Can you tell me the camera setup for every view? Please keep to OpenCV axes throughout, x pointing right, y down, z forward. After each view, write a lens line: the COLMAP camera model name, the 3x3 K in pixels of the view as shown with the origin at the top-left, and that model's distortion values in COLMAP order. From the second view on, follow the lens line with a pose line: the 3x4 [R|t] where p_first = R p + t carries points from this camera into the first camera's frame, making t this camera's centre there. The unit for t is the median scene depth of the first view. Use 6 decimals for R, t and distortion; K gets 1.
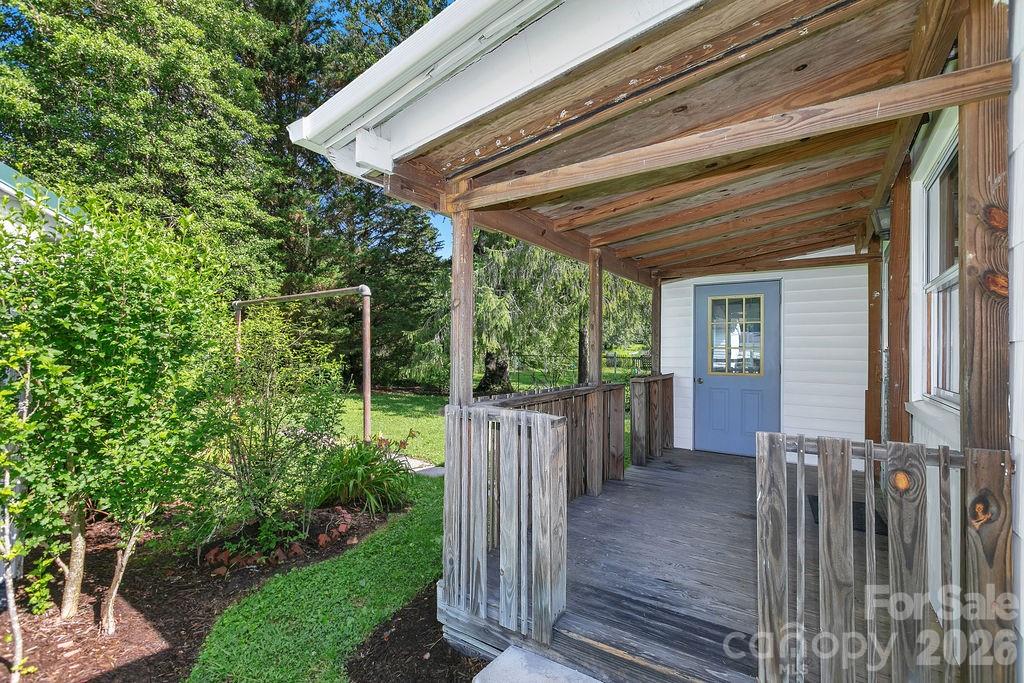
lens RADIAL K [[466.3, 0, 516.1], [0, 466.3, 345.7], [0, 0, 1]] dist [0.011712, -0.000525]
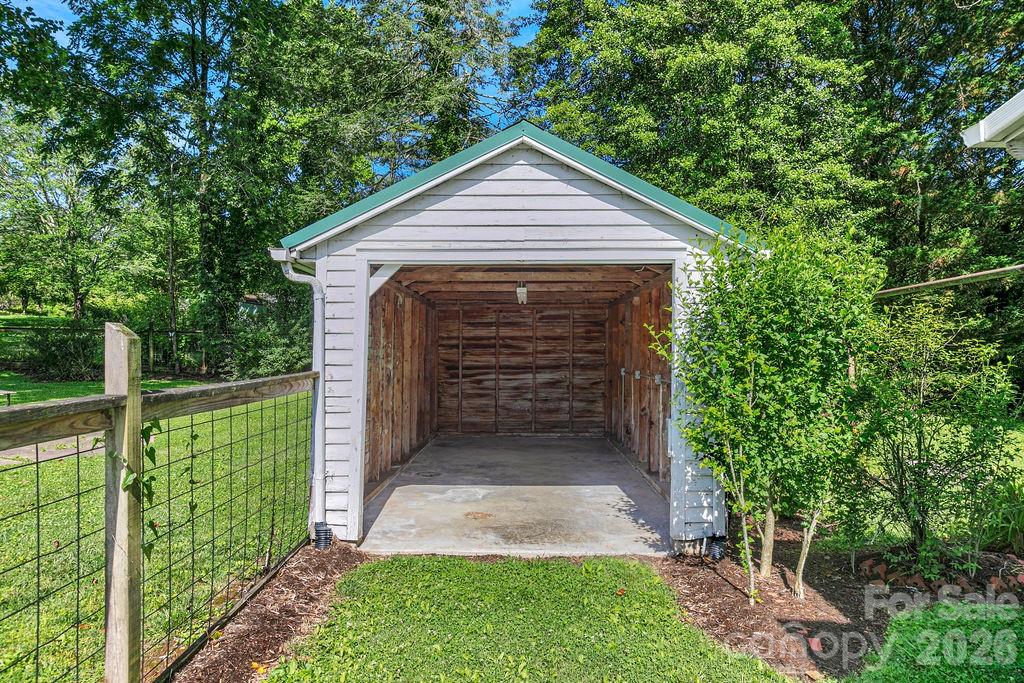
lens RADIAL K [[665.5, 0, 512.4], [0, 665.5, 334.4], [0, 0, 1]] dist [0.004295, -0.006665]
pose [[0.579108, -0.043526, -0.814088, 0.025178], [0.025859, 0.999052, -0.035020, -0.000052], [0.814841, -0.000772, 0.579684, -0.147991]]
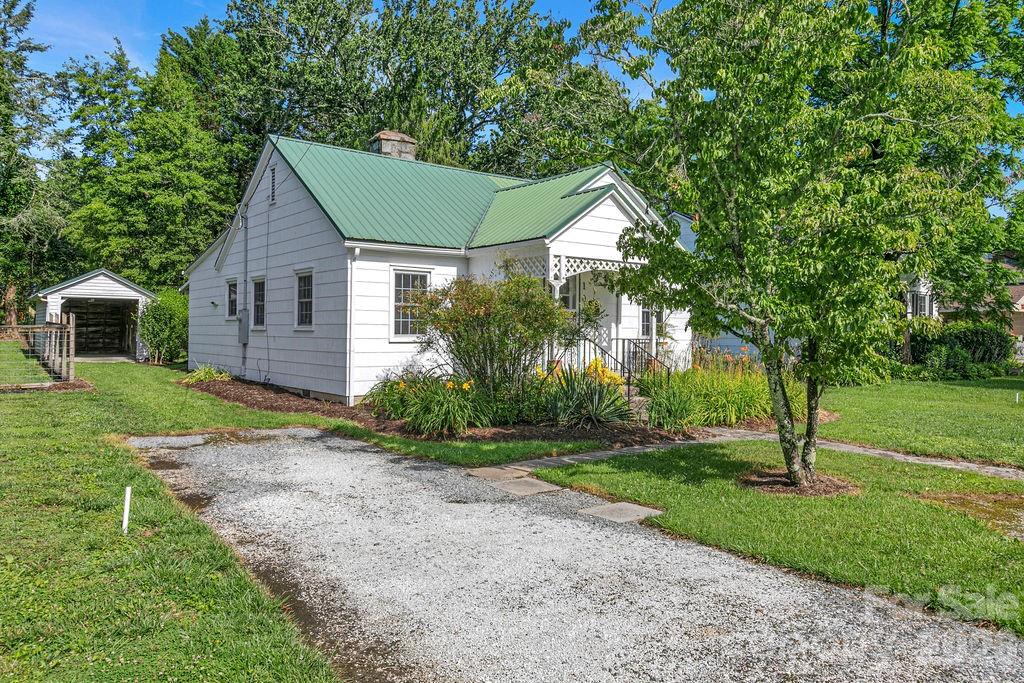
lens RADIAL K [[711.6, 0, 511.9], [0, 711.6, 333.3], [0, 0, 1]] dist [-0.000576, 0.000293]
pose [[0.954203, -0.002454, -0.299150, 1.833930], [0.006629, 0.999894, 0.012942, 0.028002], [0.299087, -0.014332, 0.954118, -1.893432]]
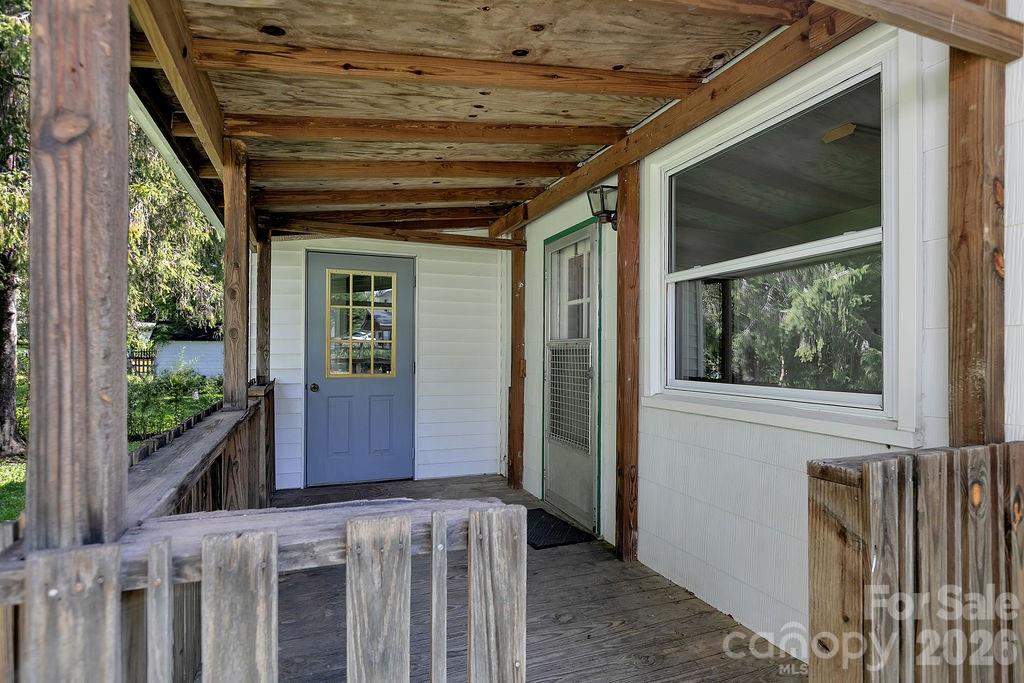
lens RADIAL K [[546.0, 0, 515.5], [0, 546.0, 351.5], [0, 0, 1]] dist [0.001157, 0.000183]
pose [[0.572078, -0.004815, 0.820185, -0.125536], [-0.007853, 0.999905, 0.011347, 0.011323], [-0.820162, -0.012933, 0.571985, 0.346781]]
